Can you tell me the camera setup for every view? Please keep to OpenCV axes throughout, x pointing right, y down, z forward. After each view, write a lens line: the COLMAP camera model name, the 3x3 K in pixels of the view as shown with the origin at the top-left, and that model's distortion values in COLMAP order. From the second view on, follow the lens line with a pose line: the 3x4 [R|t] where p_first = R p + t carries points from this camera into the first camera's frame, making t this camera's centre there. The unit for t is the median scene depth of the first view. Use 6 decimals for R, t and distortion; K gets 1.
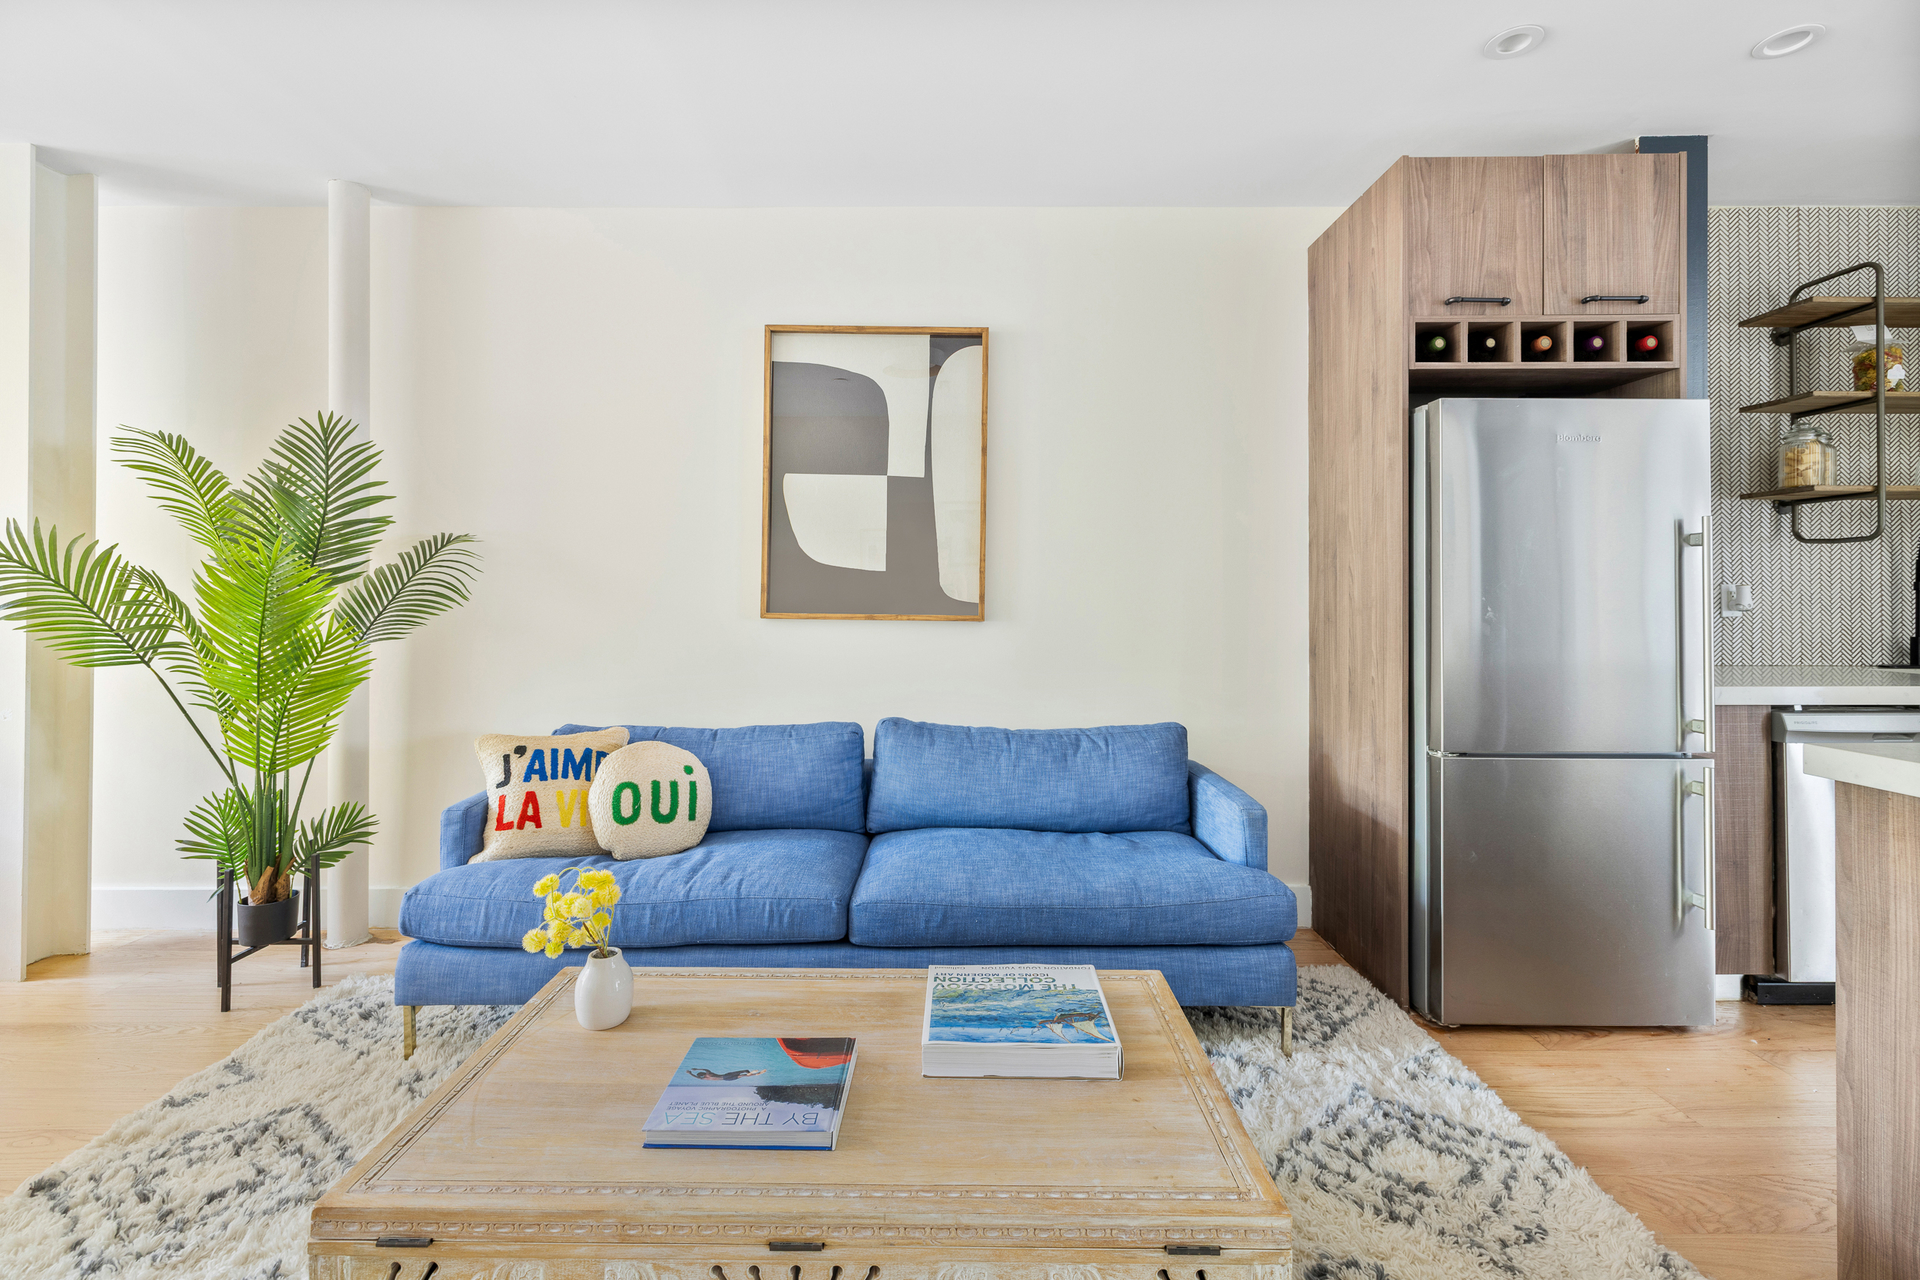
lens RADIAL K [[831.2, 0, 948.3], [0, 831.2, 586.4], [0, 0, 1]] dist [0.001250, 0.000708]
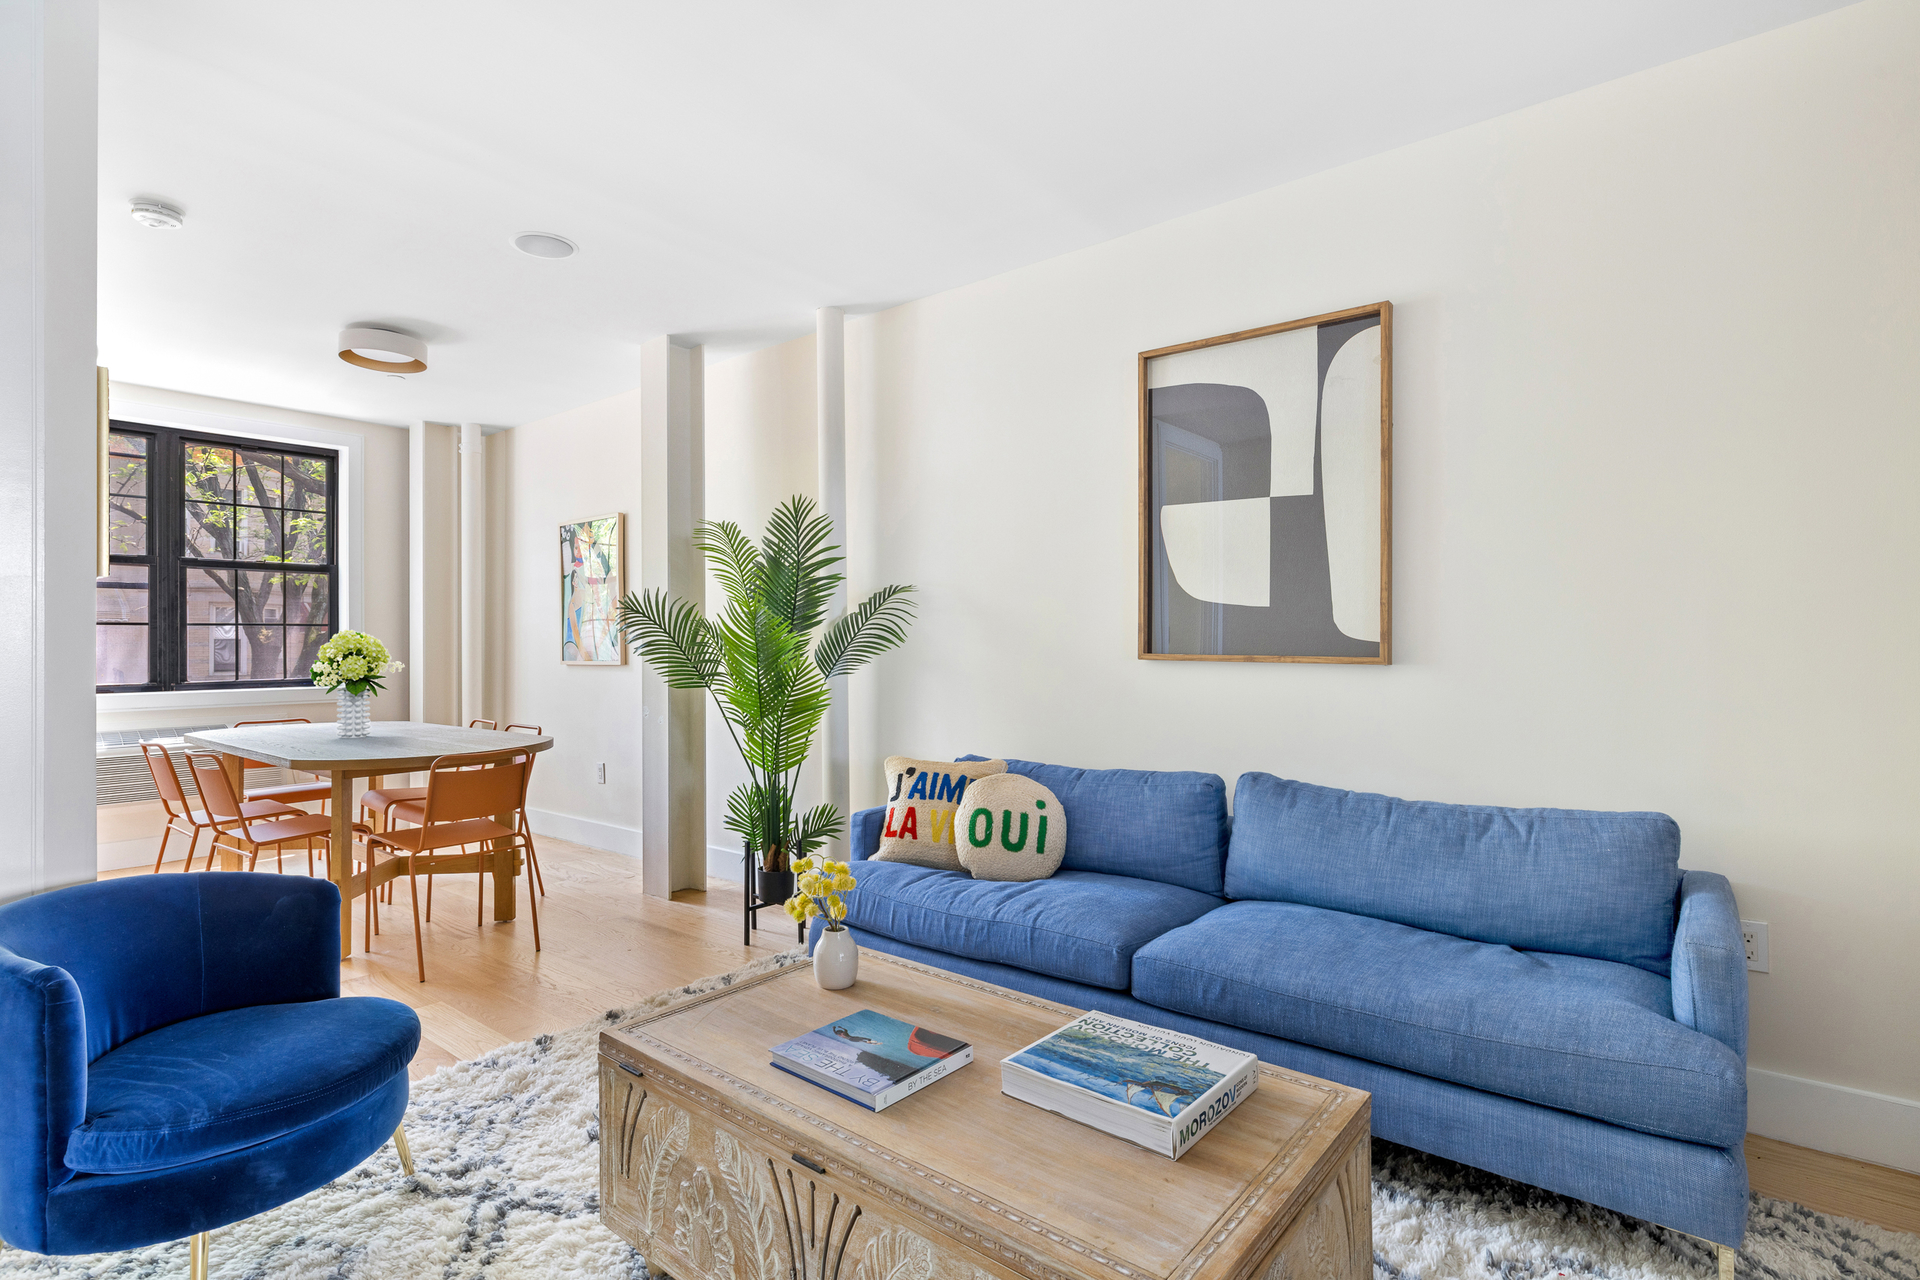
lens RADIAL K [[937.4, 0, 953.0], [0, 937.4, 631.8], [0, 0, 1]] dist [-0.002977, 0.000059]
pose [[0.775031, -0.012843, -0.631793, 0.354981], [0.012385, 0.999910, -0.005133, 0.011698], [0.631802, -0.003847, 0.775120, 0.032923]]
